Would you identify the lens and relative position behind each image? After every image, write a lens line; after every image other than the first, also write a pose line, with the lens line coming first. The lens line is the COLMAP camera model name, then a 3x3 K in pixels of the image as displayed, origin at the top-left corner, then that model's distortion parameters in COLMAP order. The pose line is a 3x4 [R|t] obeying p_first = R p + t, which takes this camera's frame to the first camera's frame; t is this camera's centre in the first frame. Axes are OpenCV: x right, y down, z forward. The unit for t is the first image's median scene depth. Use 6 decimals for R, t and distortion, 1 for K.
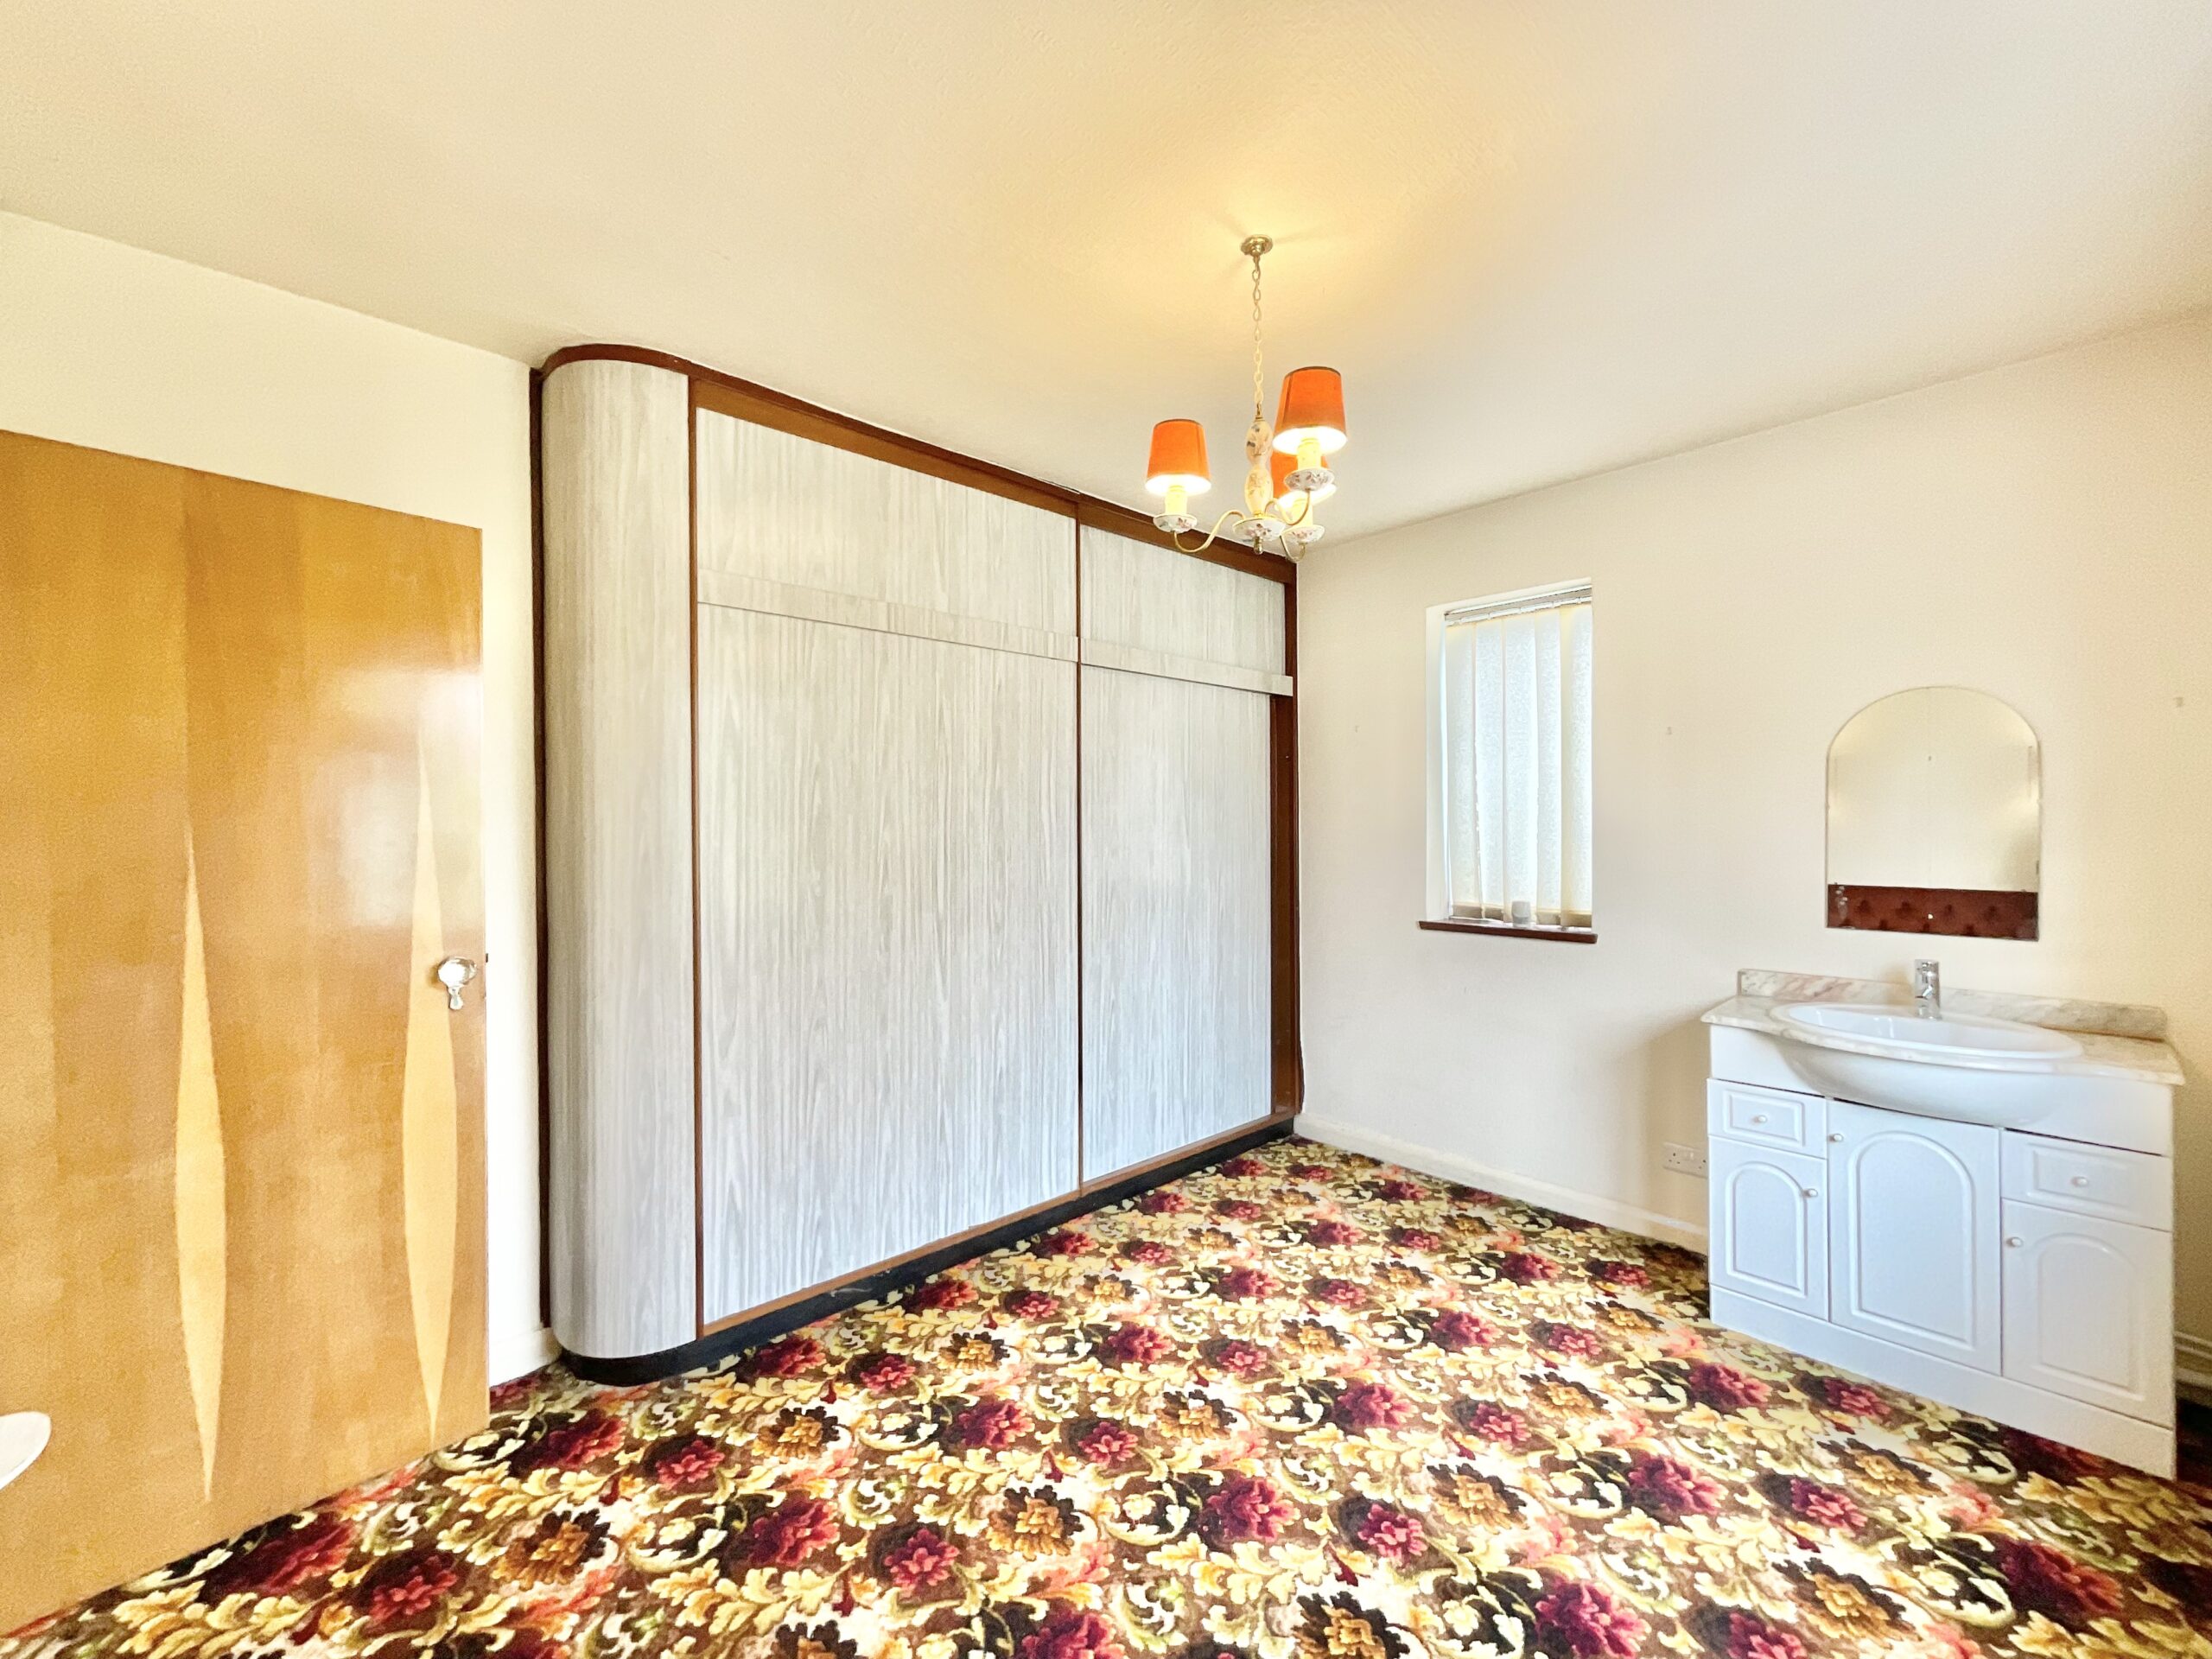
lens RADIAL K [[893.0, 0, 1107.5], [0, 893.0, 840.7], [0, 0, 1]] dist [-0.010211, 0.000858]
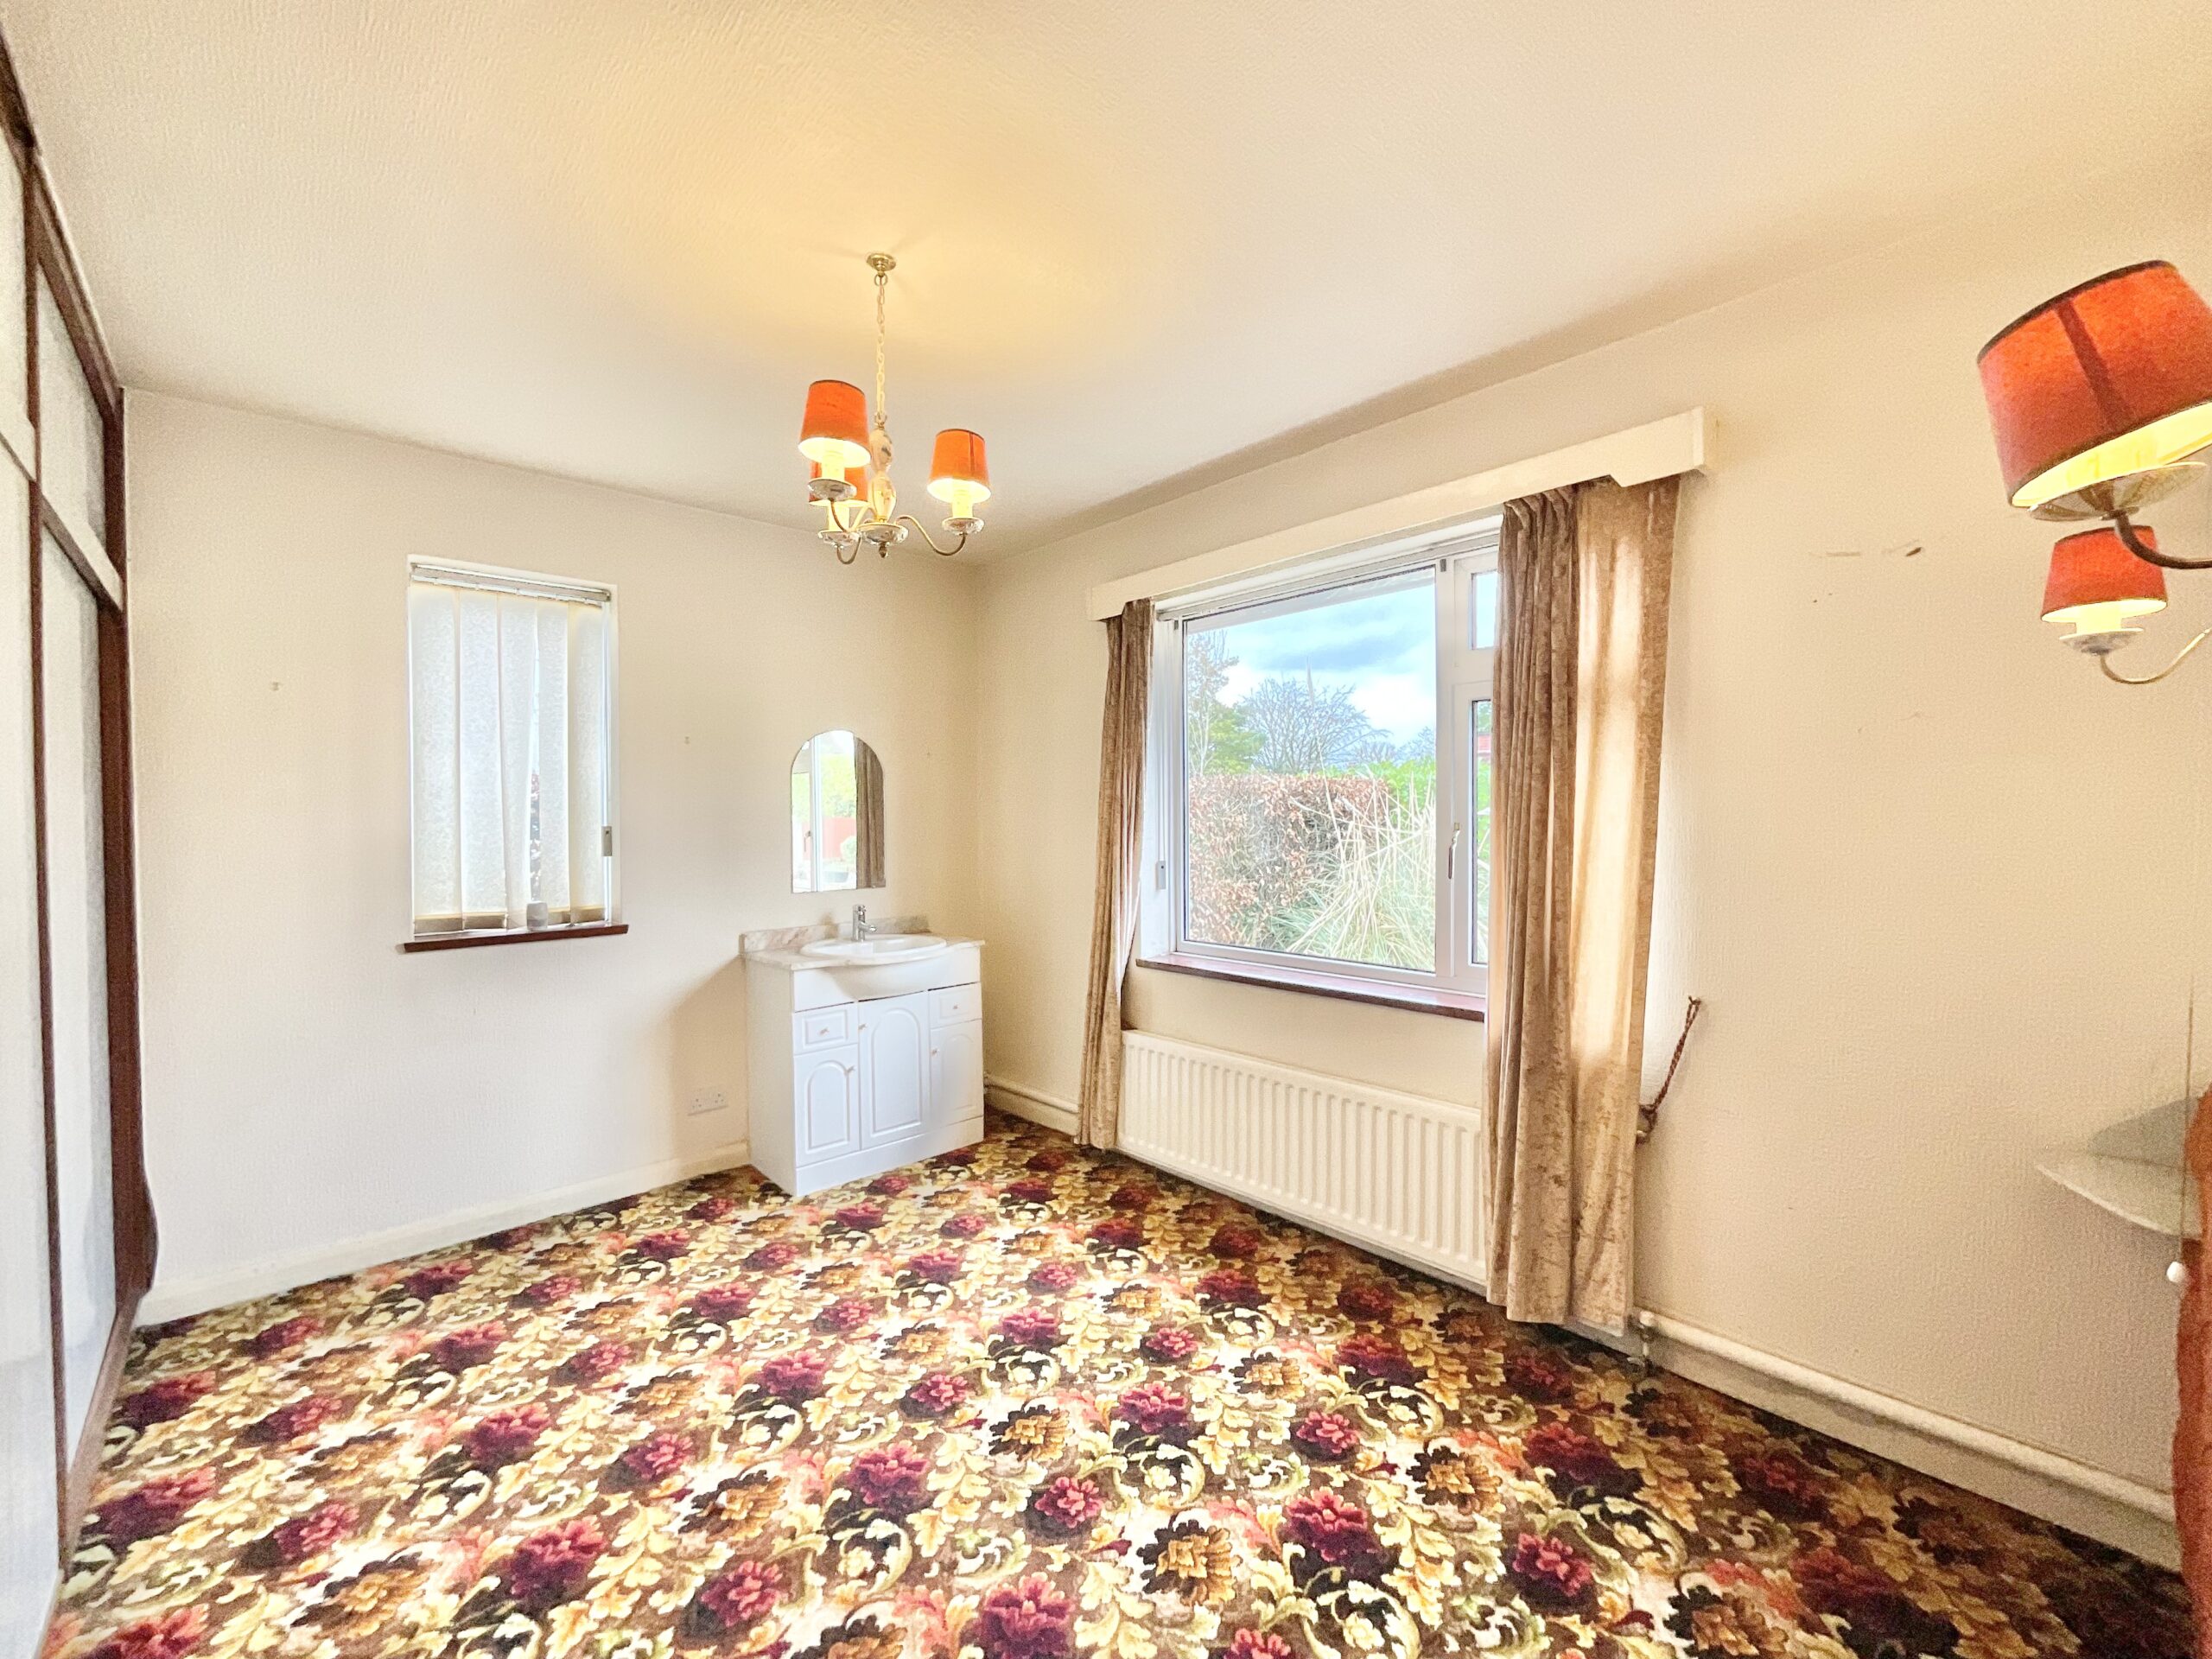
lens RADIAL K [[893.0, 0, 1104.8], [0, 893.0, 821.4], [0, 0, 1]] dist [-0.010211, 0.000858]
pose [[-0.005499, -0.002417, 0.999982, -0.679398], [0.025280, 0.999677, 0.002556, -0.007191], [-0.999665, 0.025293, -0.005436, 0.564598]]
